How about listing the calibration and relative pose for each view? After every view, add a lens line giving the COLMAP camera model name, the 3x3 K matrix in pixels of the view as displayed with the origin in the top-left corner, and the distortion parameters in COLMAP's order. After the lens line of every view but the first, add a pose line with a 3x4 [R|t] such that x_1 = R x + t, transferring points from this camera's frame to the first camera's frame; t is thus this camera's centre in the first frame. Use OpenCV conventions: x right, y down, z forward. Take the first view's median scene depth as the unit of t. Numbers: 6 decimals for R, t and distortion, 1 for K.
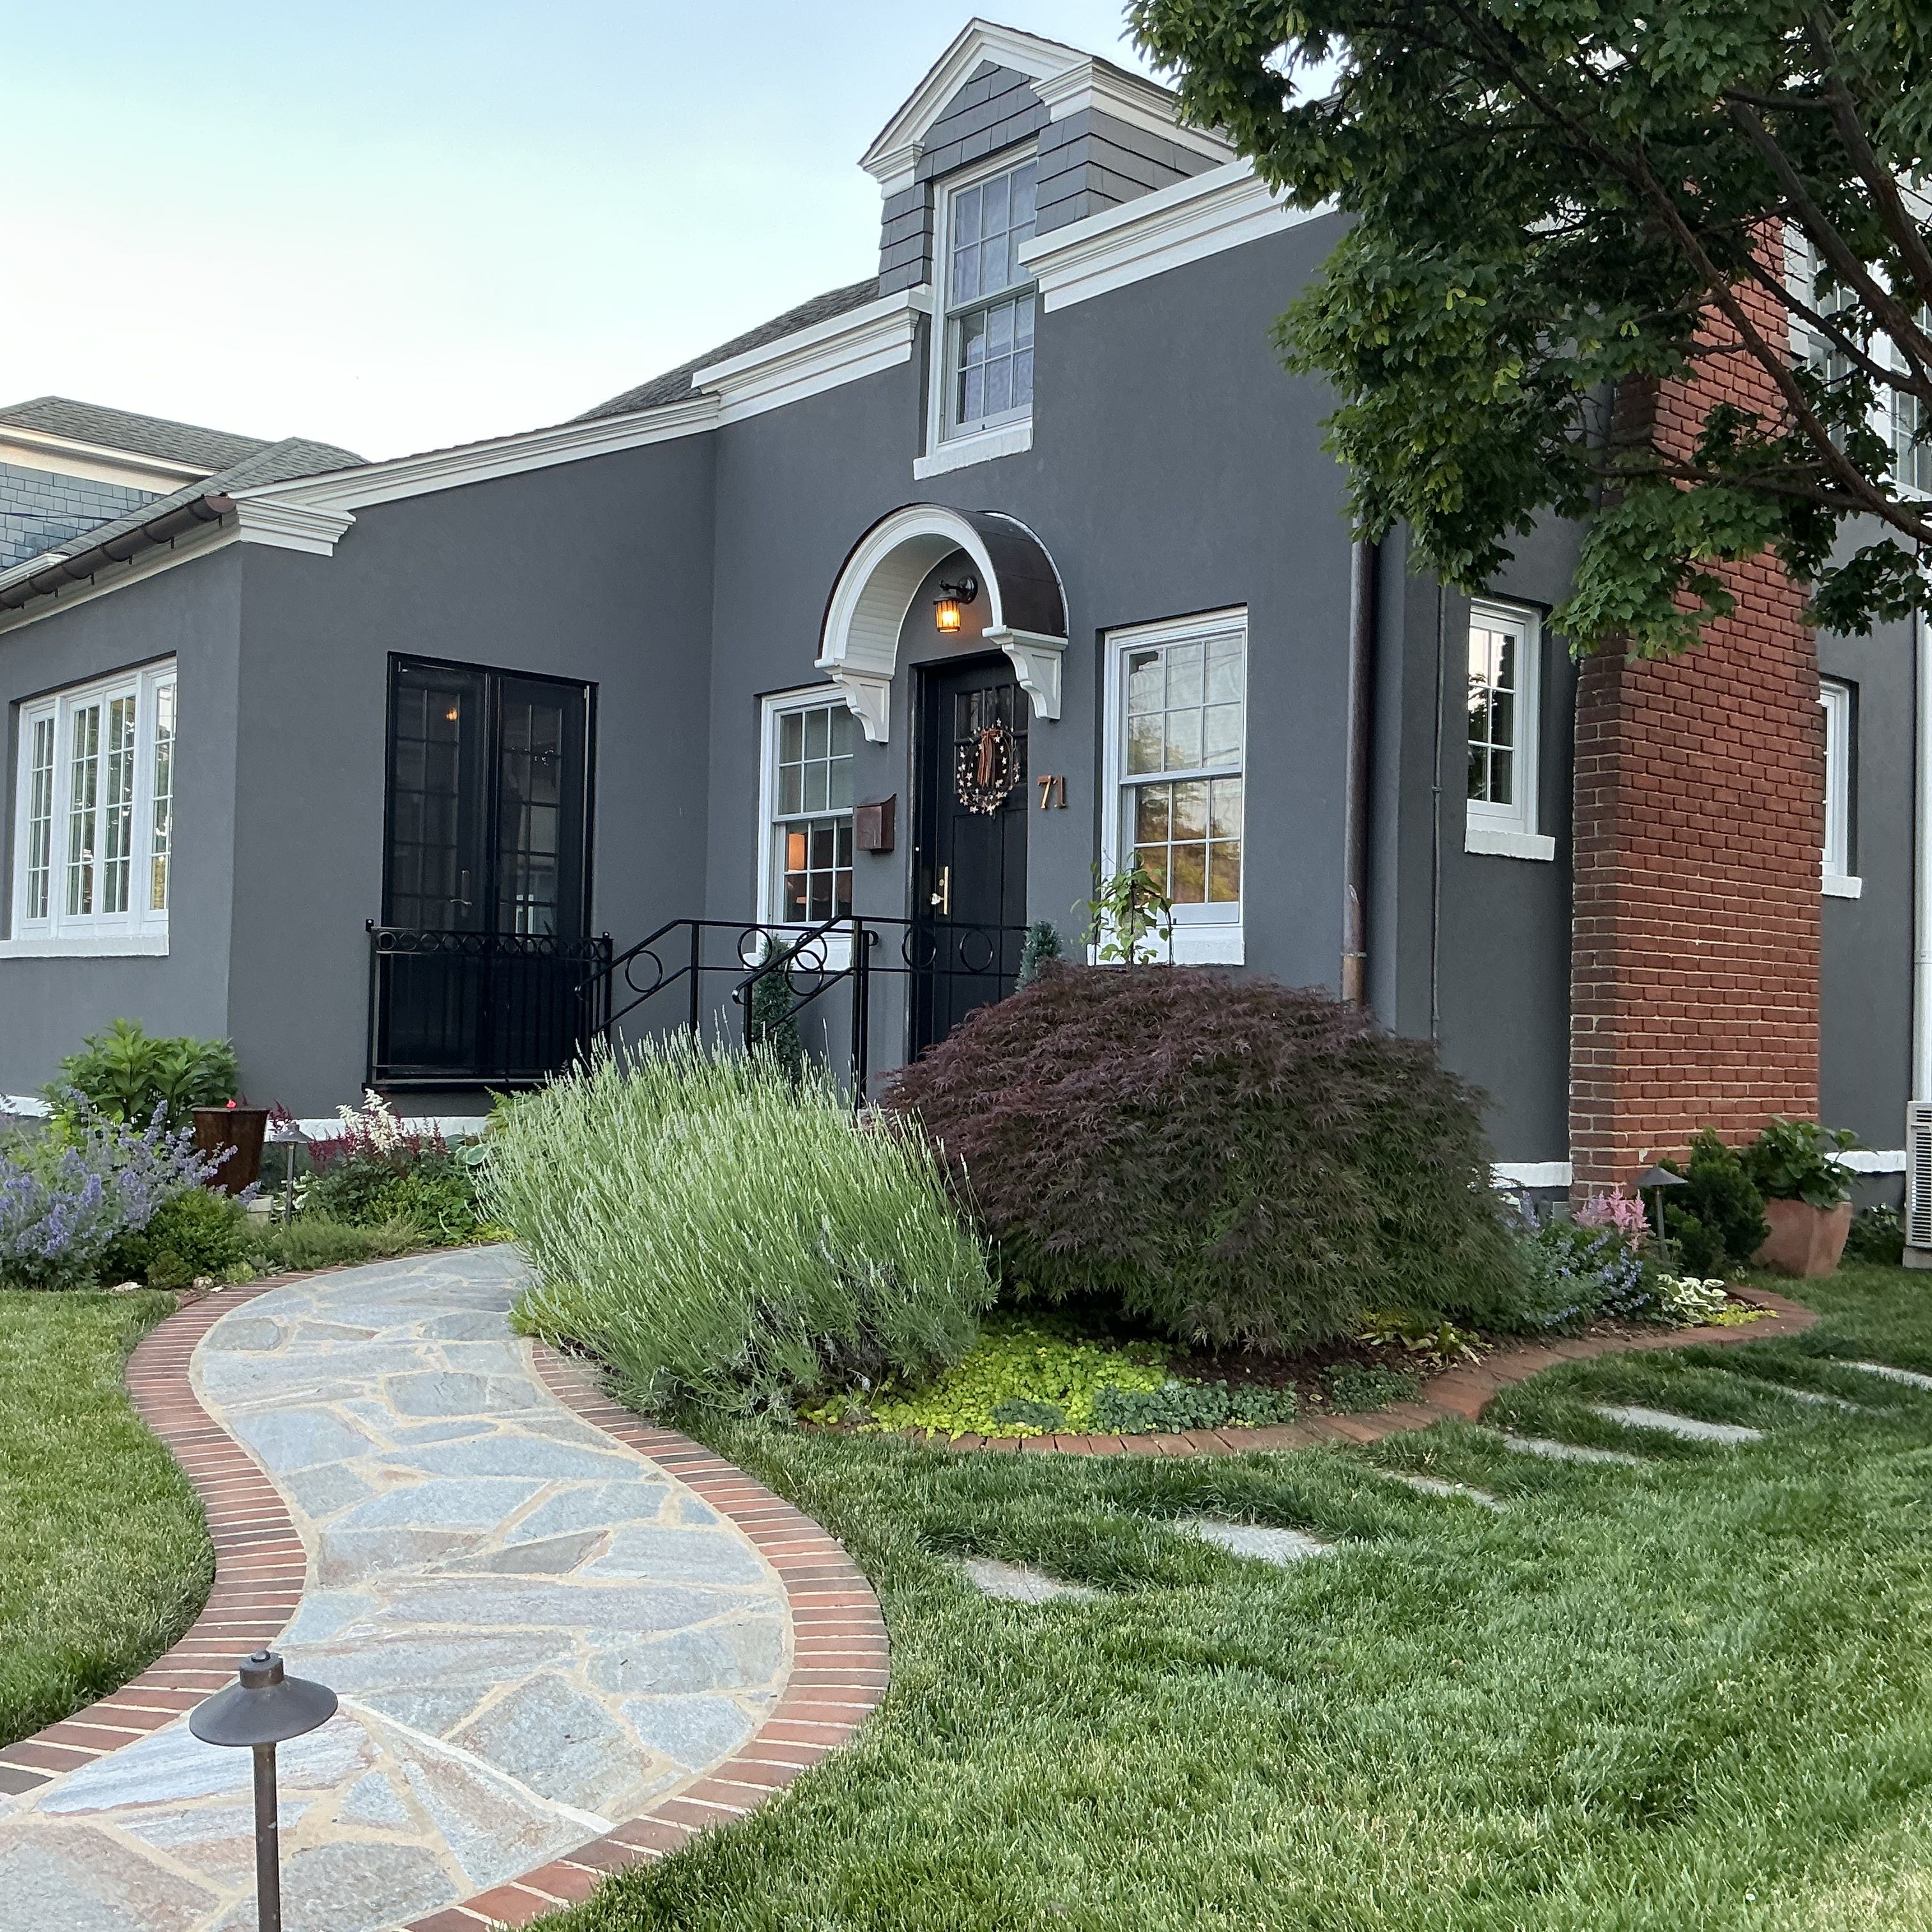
lens RADIAL K [[2135.0, 0, 966.0], [0, 2135.0, 966.0], [0, 0, 1]] dist [0.152105, -0.318870]
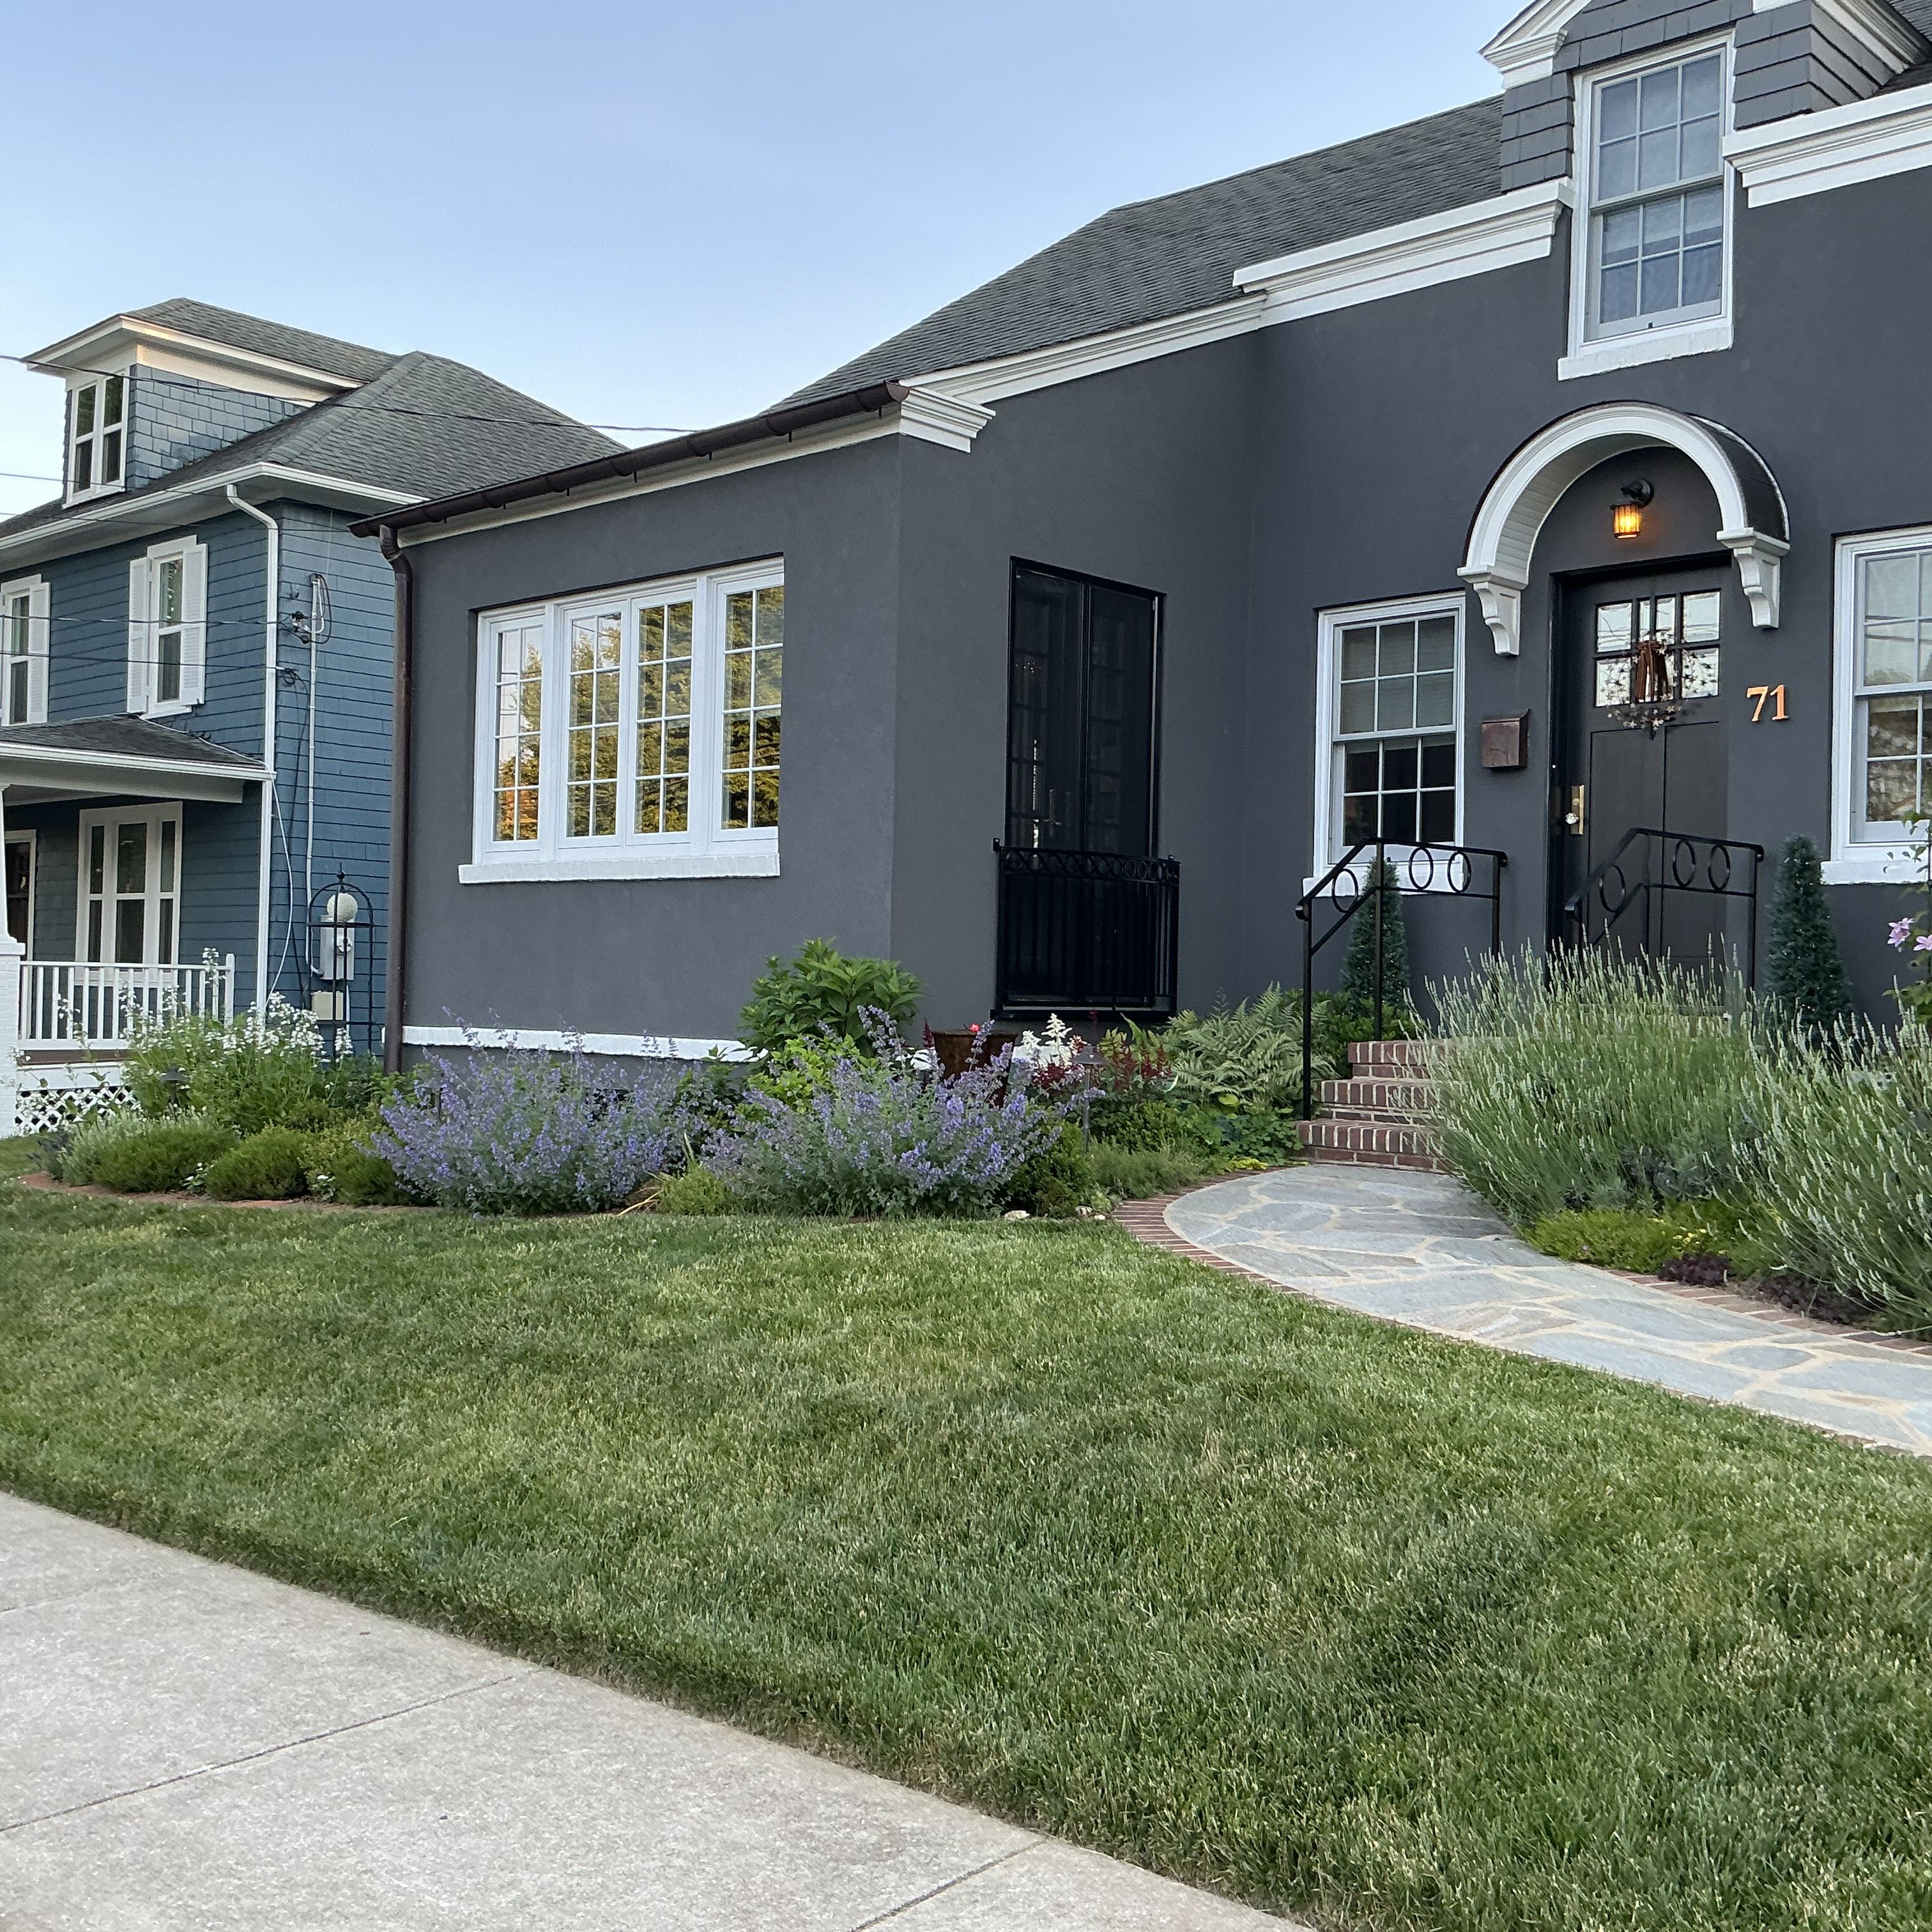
lens RADIAL K [[2135.0, 0, 966.0], [0, 2135.0, 966.0], [0, 0, 1]] dist [0.152105, -0.318870]
pose [[0.994682, -0.001200, 0.102991, -0.385790], [-0.000722, 0.999826, 0.018621, 0.017173], [-0.102995, -0.018596, 0.994508, 0.060605]]
